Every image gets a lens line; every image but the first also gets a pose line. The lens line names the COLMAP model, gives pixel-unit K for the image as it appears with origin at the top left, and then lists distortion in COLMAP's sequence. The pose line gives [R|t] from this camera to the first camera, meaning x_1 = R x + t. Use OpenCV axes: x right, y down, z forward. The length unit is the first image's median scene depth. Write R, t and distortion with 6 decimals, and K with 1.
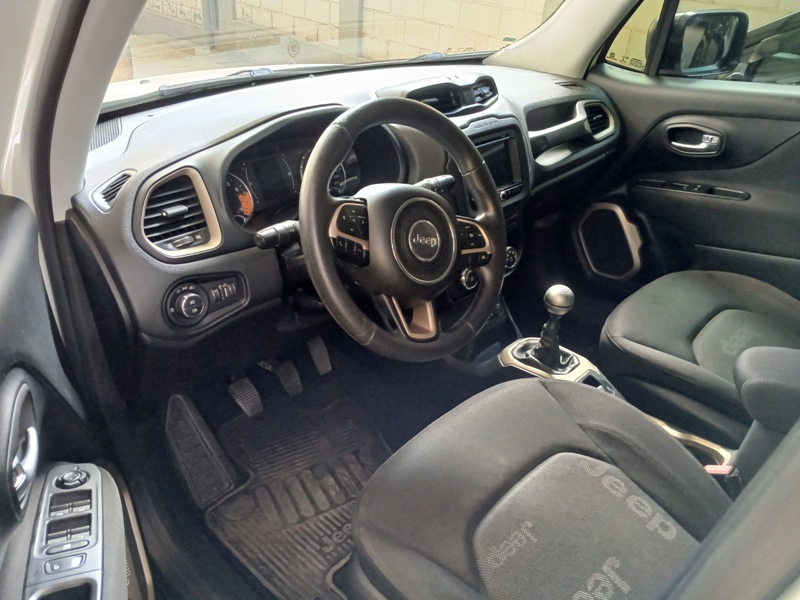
lens RADIAL K [[606.8, 0, 400.0], [0, 606.8, 300.0], [0, 0, 1]] dist [0.007720, 0.001546]
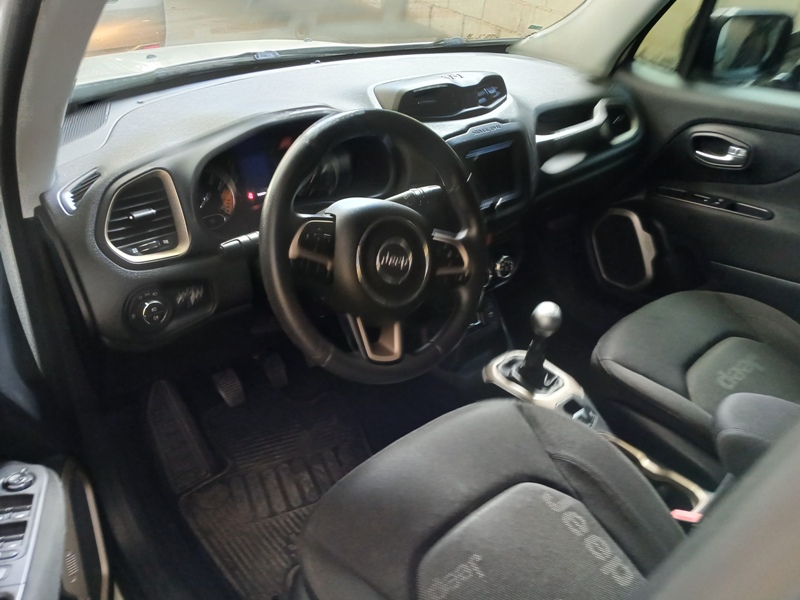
lens RADIAL K [[606.8, 0, 400.0], [0, 606.8, 300.0], [0, 0, 1]] dist [0.007720, 0.001546]
pose [[0.995305, 0.075668, -0.060344, 0.090106], [-0.071833, 0.995402, 0.063370, -0.078389], [0.064862, -0.058738, 0.996164, 0.027846]]
